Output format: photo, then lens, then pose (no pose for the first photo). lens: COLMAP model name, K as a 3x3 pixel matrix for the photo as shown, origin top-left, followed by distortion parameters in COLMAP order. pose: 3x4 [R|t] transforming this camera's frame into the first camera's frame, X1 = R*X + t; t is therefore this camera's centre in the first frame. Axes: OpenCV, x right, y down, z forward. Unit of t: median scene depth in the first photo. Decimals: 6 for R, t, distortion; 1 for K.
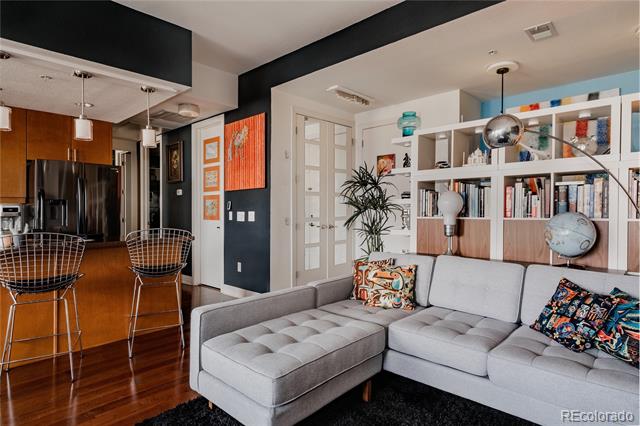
lens RADIAL K [[358.7, 0, 320.0], [0, 358.7, 213.0], [0, 0, 1]] dist [0.002611, 0.000566]
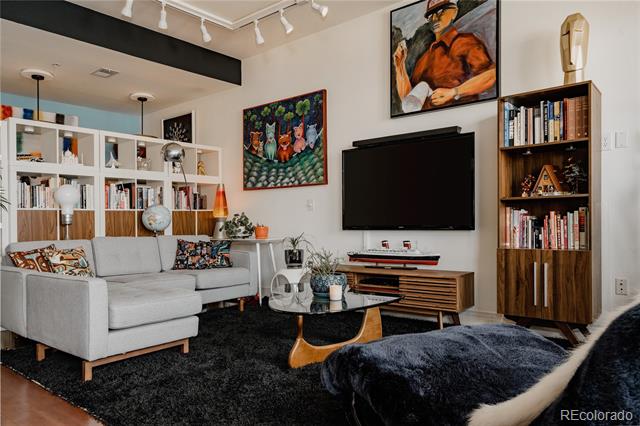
lens RADIAL K [[448.5, 0, 322.5], [0, 448.5, 220.3], [0, 0, 1]] dist [0.005519, 0.000677]
pose [[-0.054510, 0.010353, 0.998460, -0.712674], [0.015009, 0.999842, -0.009548, 0.050074], [-0.998400, 0.014465, -0.054657, 0.184670]]
